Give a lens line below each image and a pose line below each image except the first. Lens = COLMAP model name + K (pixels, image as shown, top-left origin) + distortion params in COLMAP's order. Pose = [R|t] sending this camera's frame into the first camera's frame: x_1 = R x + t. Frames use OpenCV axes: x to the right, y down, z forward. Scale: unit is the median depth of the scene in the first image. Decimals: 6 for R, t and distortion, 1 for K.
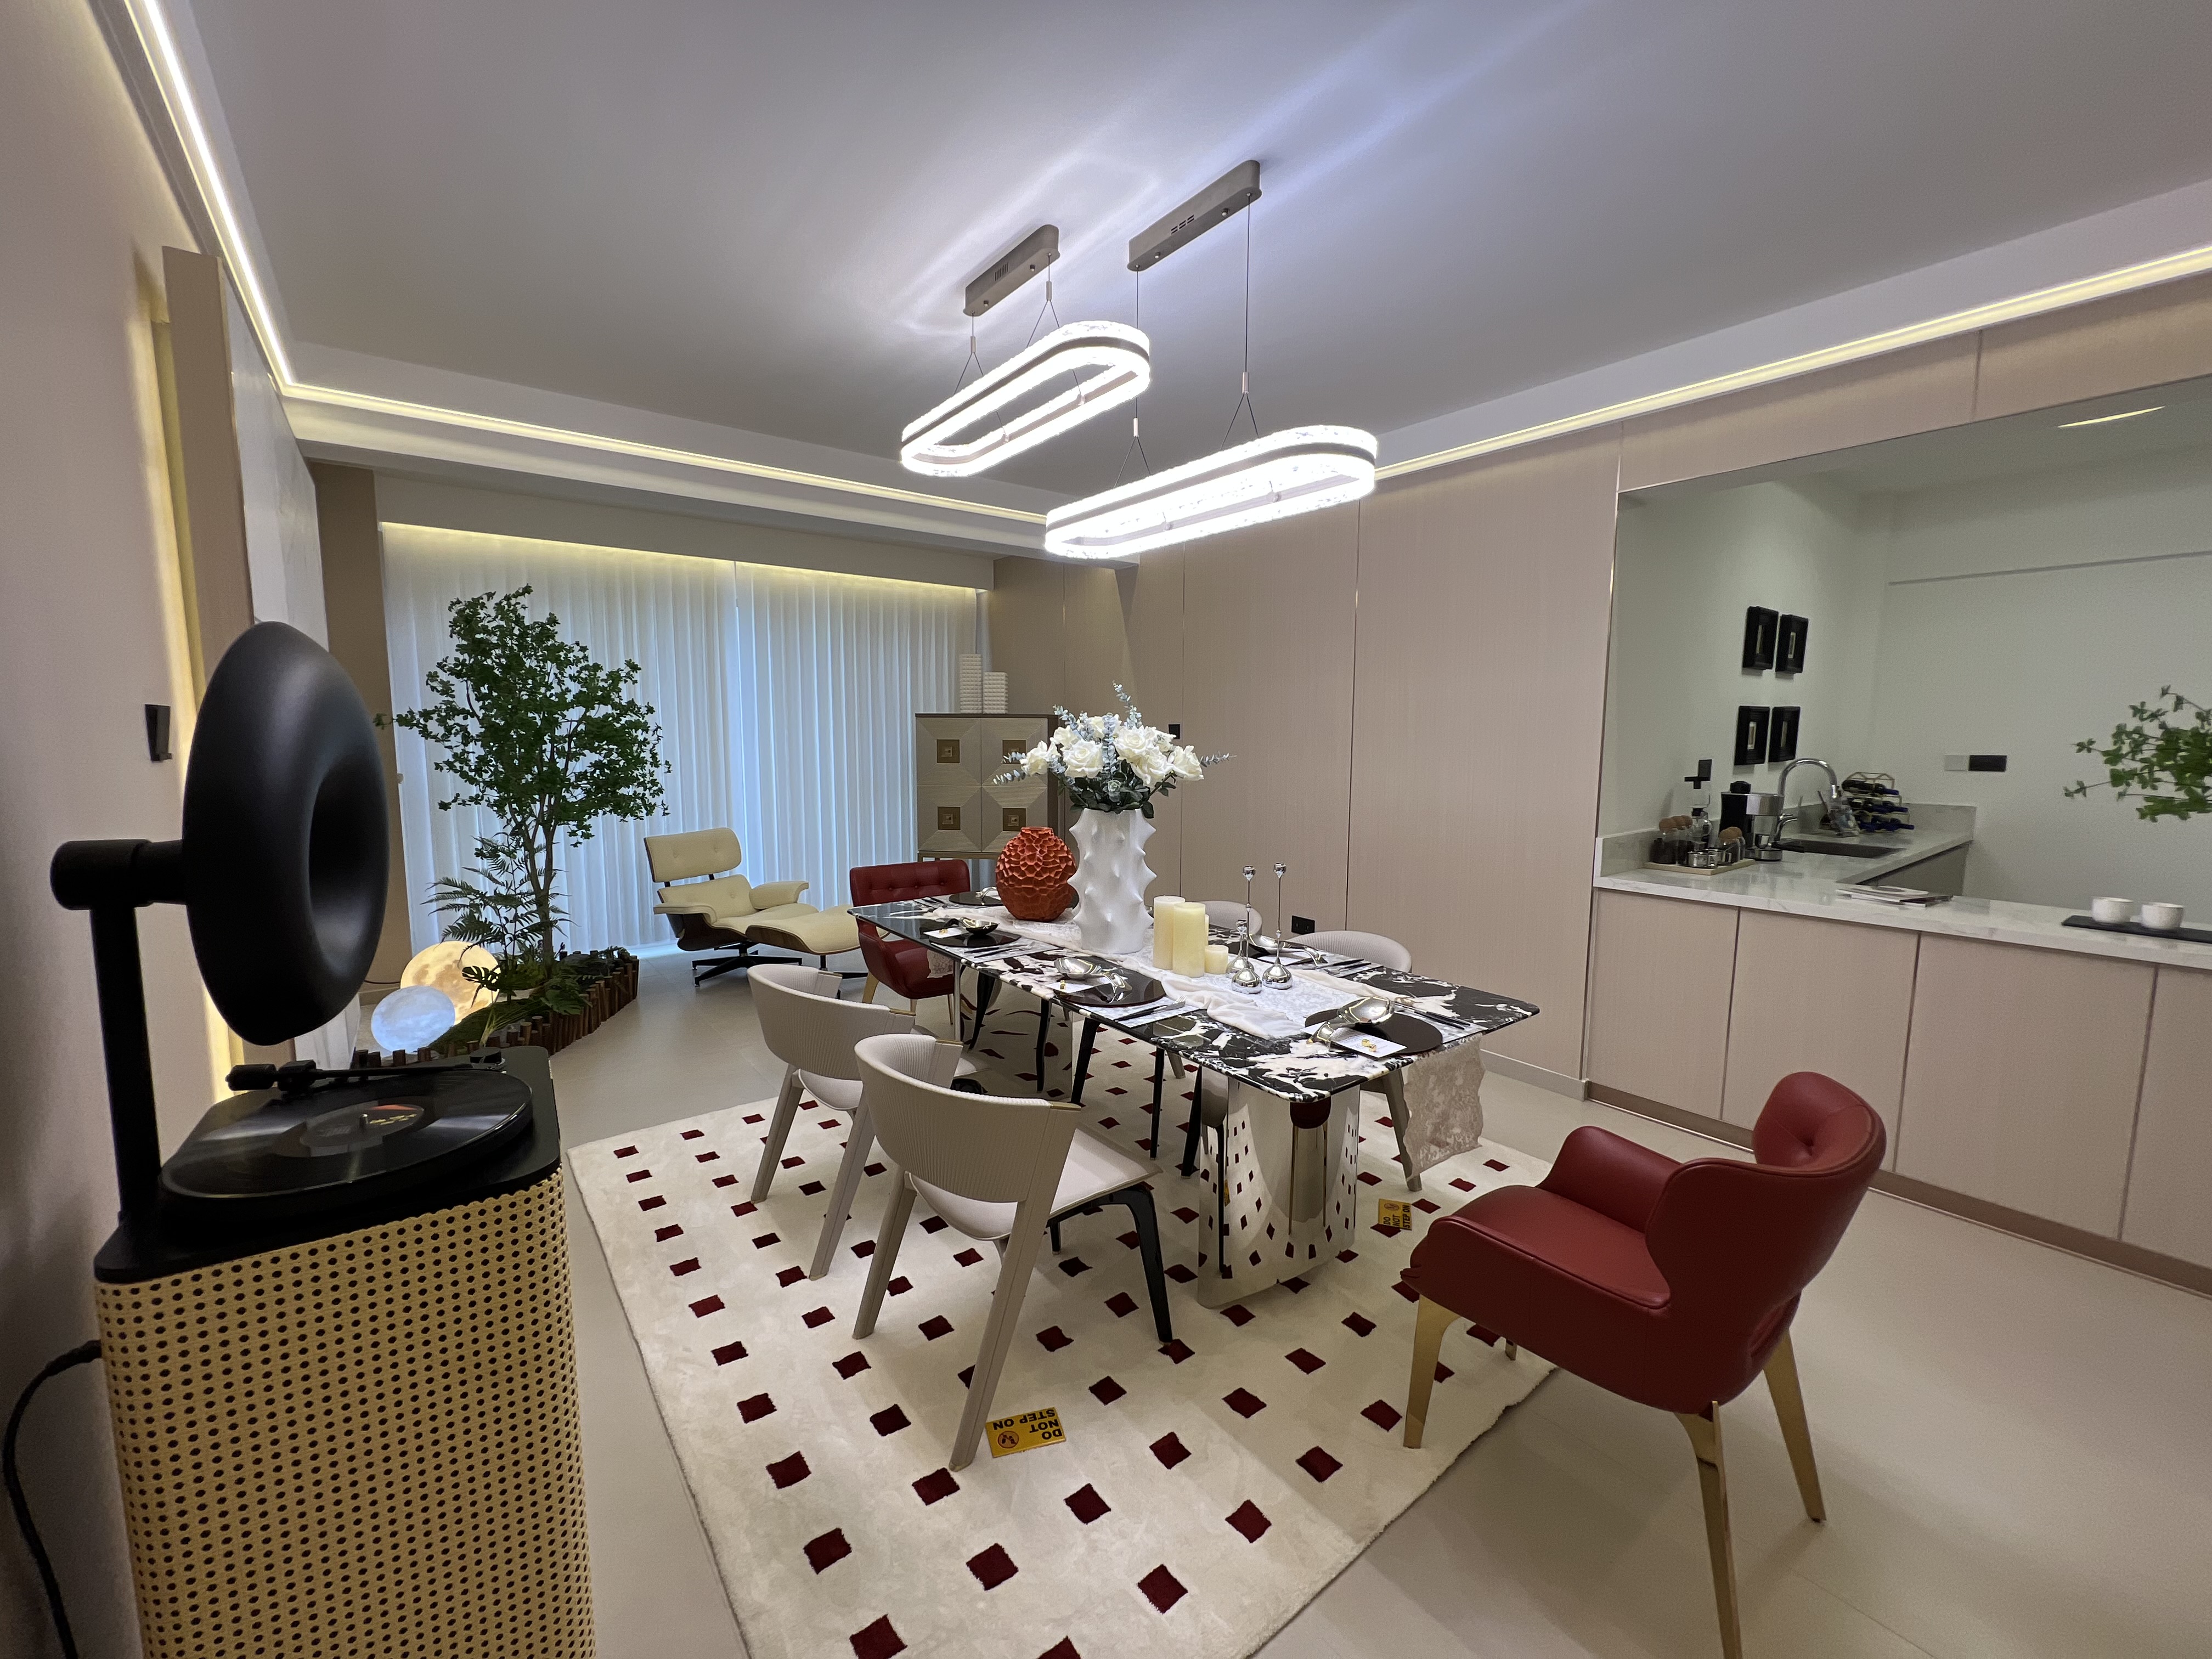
lens RADIAL K [[892.3, 0, 1096.8], [0, 892.3, 827.3], [0, 0, 1]] dist [-0.002226, -0.000216]
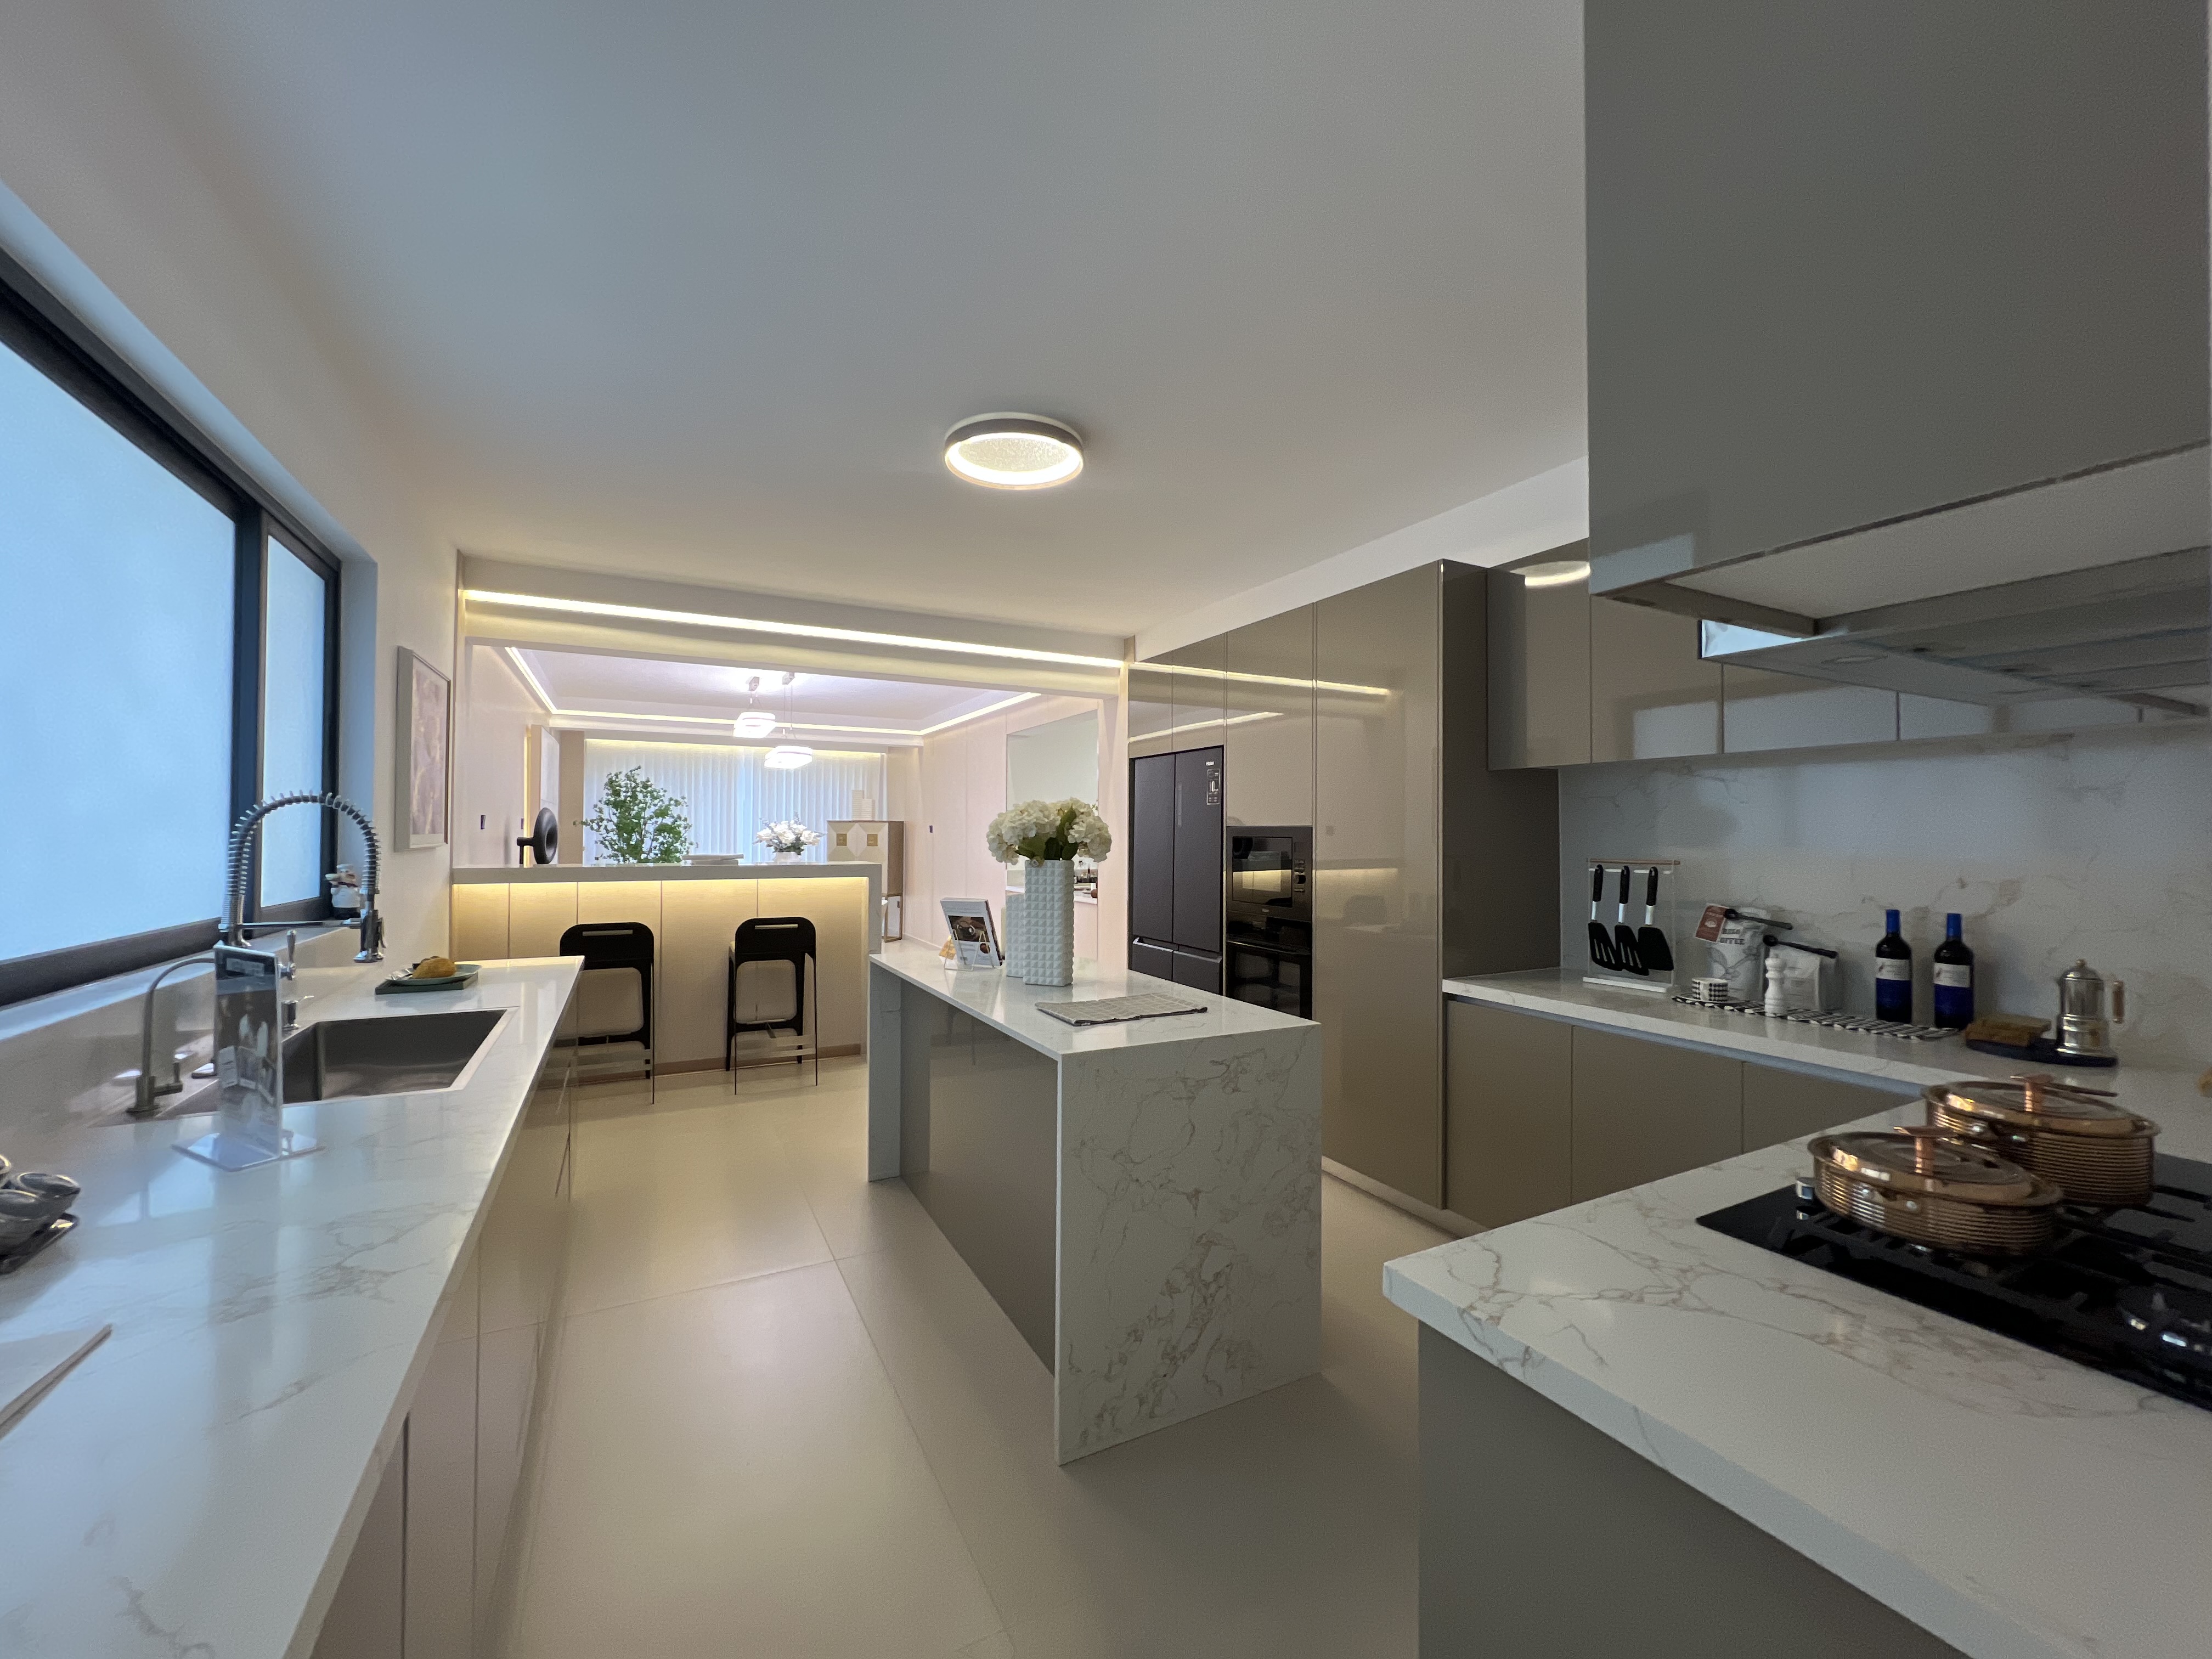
lens RADIAL K [[888.9, 0, 1112.0], [0, 888.9, 830.4], [0, 0, 1]] dist [0.001469, 0.000043]
pose [[0.987159, 0.005159, -0.159655, 1.032157], [-0.023549, 0.993258, -0.113510, 0.141292], [0.157993, 0.115813, 0.980625, -1.151763]]
